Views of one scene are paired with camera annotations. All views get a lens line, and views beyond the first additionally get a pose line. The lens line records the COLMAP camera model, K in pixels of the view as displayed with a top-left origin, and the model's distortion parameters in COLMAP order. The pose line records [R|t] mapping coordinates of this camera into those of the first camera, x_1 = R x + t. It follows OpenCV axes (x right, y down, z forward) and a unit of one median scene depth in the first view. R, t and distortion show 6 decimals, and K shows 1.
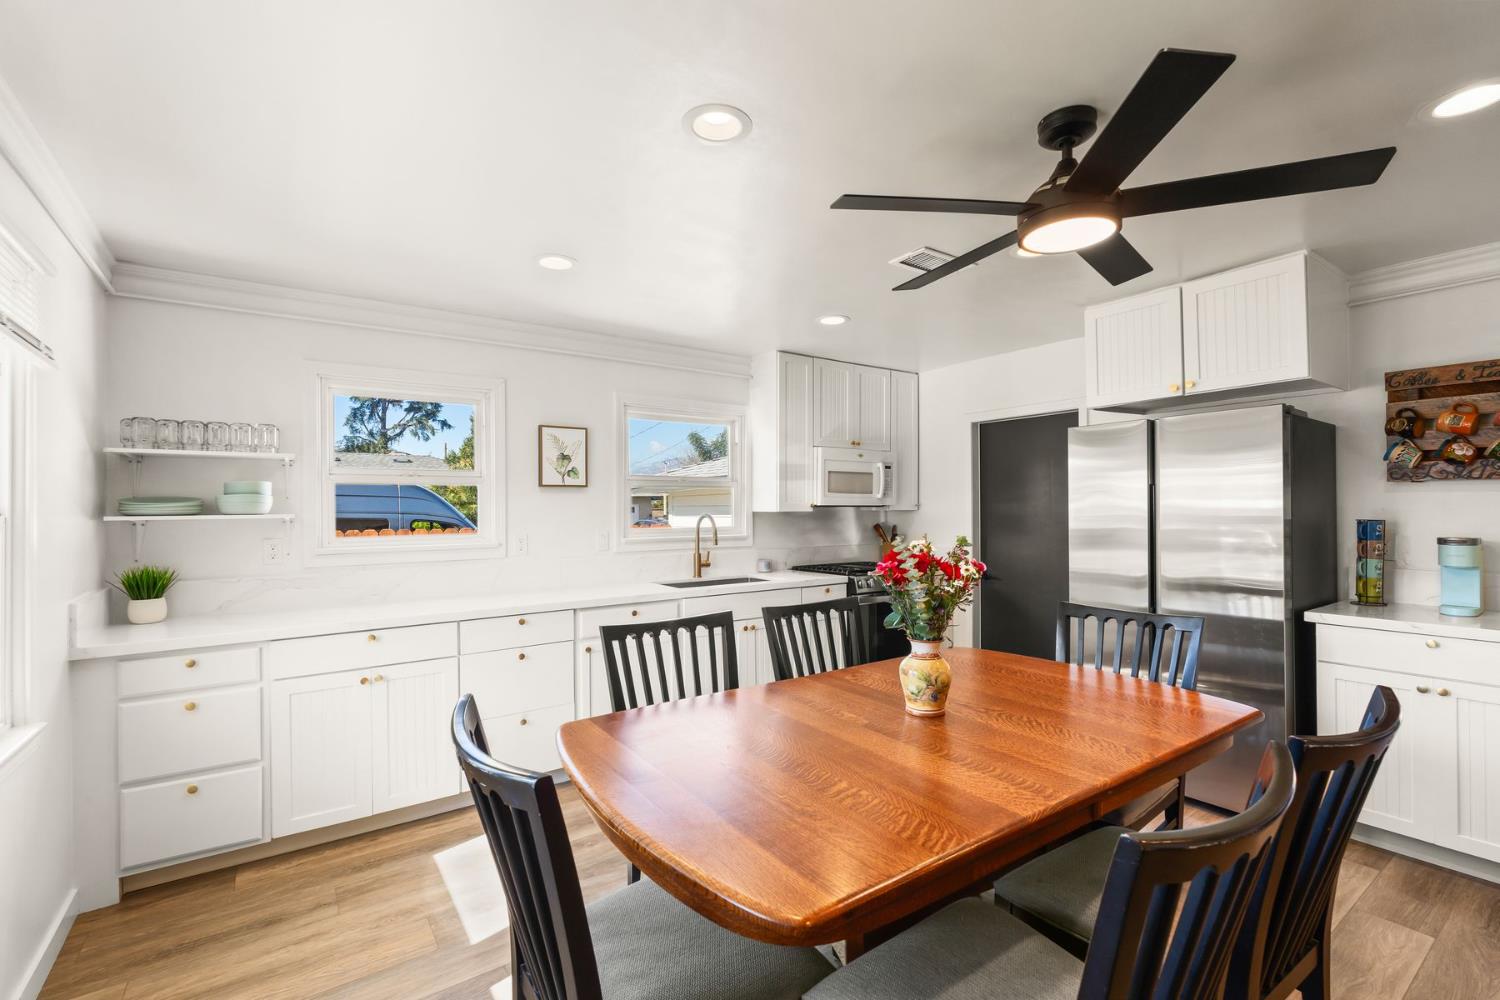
lens RADIAL K [[661.3, 0, 754.5], [0, 661.3, 507.8], [0, 0, 1]] dist [0.004890, -0.001726]
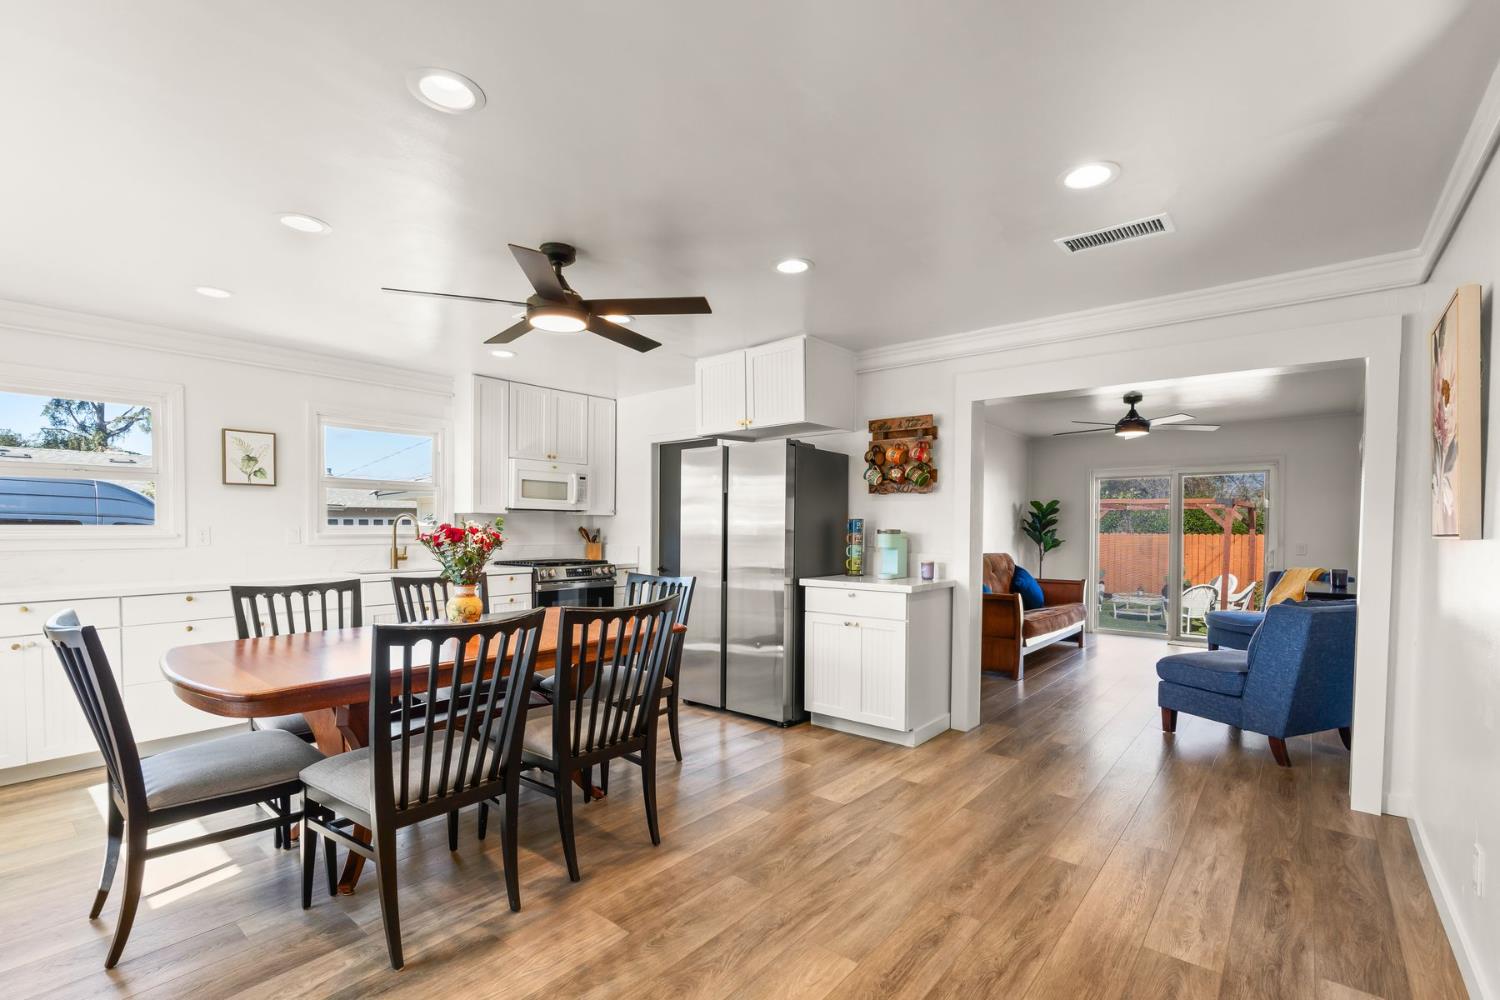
lens RADIAL K [[661.3, 0, 731.3], [0, 661.3, 537.3], [0, 0, 1]] dist [0.004890, -0.001726]
pose [[0.968847, 0.006469, 0.247574, 0.303724], [-0.011448, 0.999760, 0.018675, 0.035648], [-0.247394, -0.020927, 0.968689, -0.386521]]
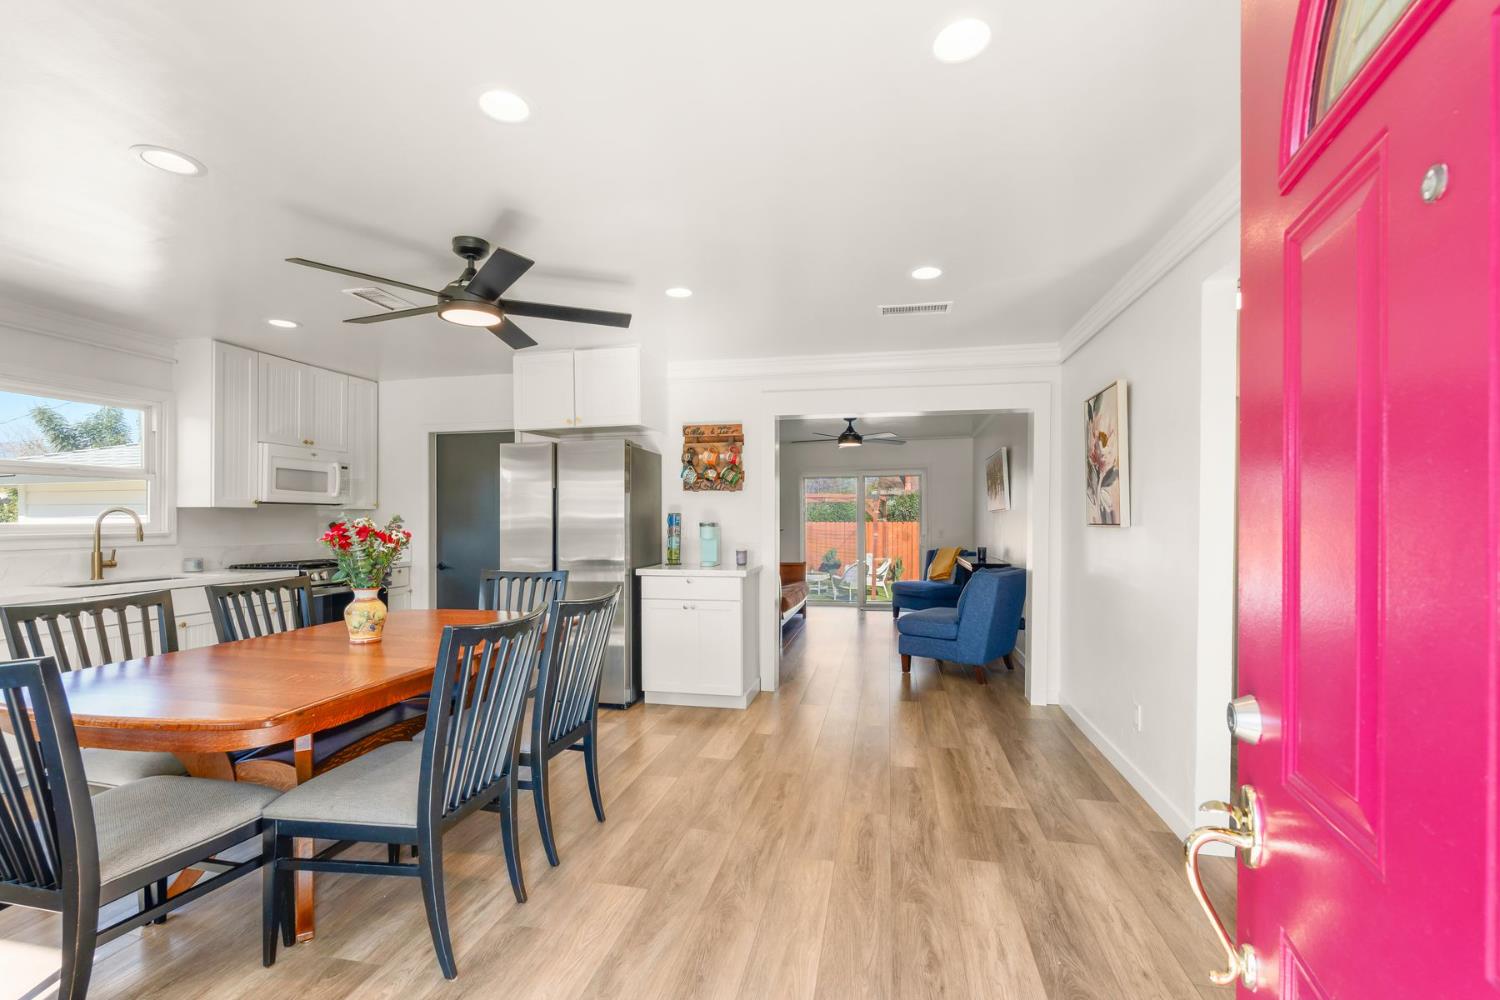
lens RADIAL K [[661.3, 0, 730.3], [0, 661.3, 514.8], [0, 0, 1]] dist [0.004890, -0.001726]
pose [[0.752576, 0.007175, 0.658467, -0.051217], [-0.004155, 0.999972, -0.006147, 0.032384], [-0.658493, 0.001890, 0.752585, -0.343190]]
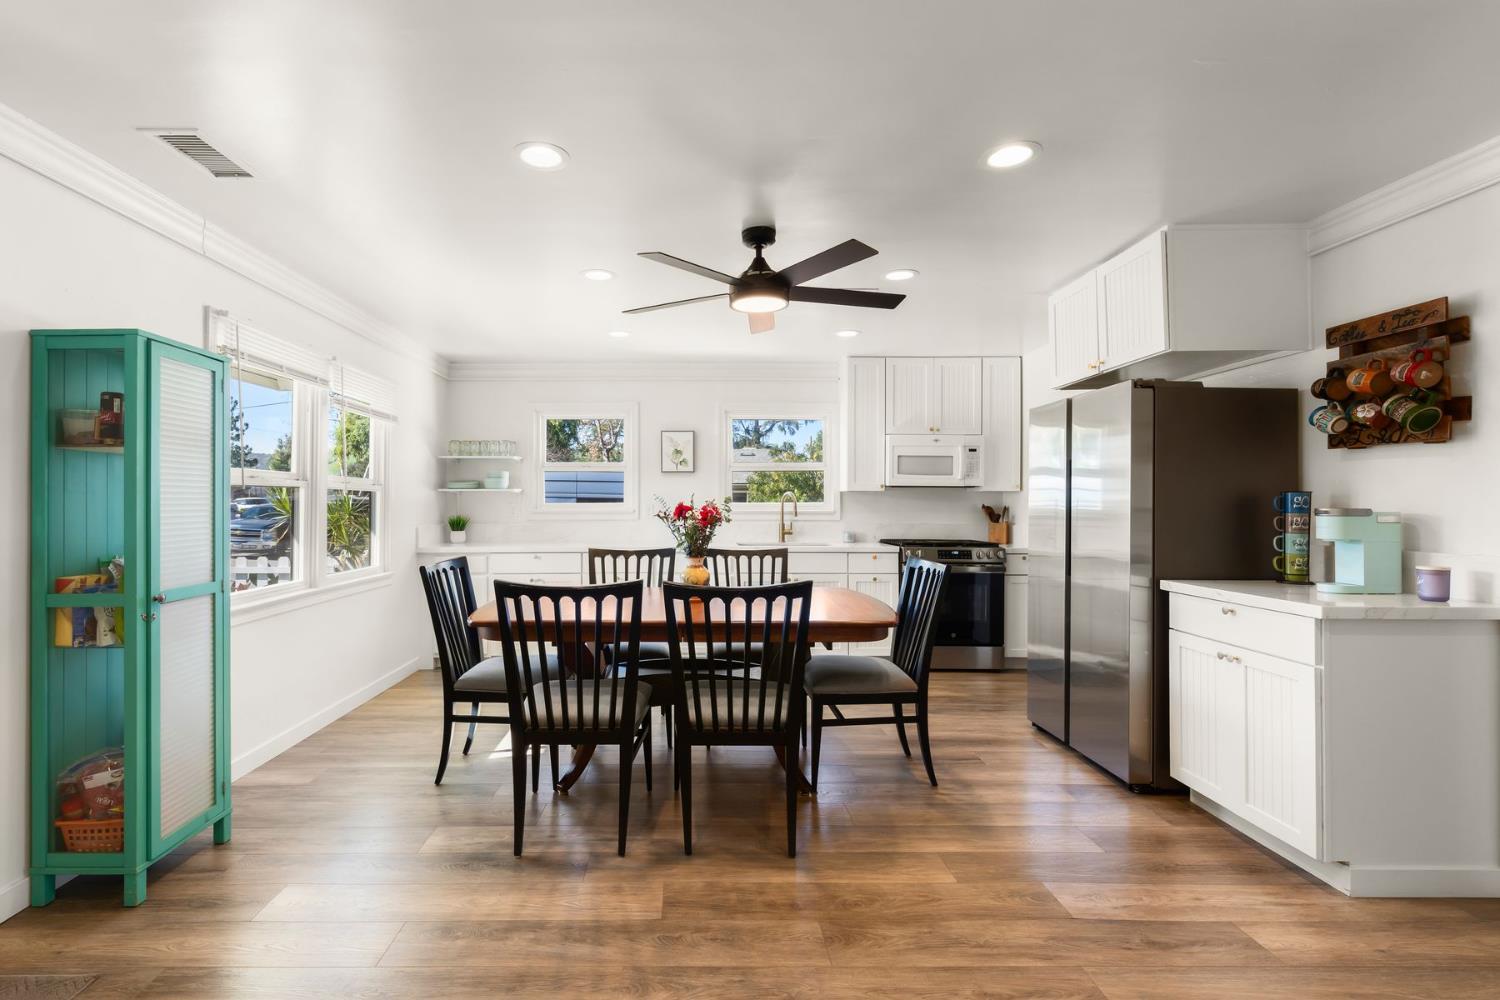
lens RADIAL K [[661.3, 0, 695.5], [0, 661.3, 495.1], [0, 0, 1]] dist [0.004890, -0.001726]
pose [[0.825791, 0.002464, -0.563970, 0.788980], [-0.005950, 0.999973, -0.004343, 0.033247], [0.563944, 0.006942, 0.825784, -0.240442]]
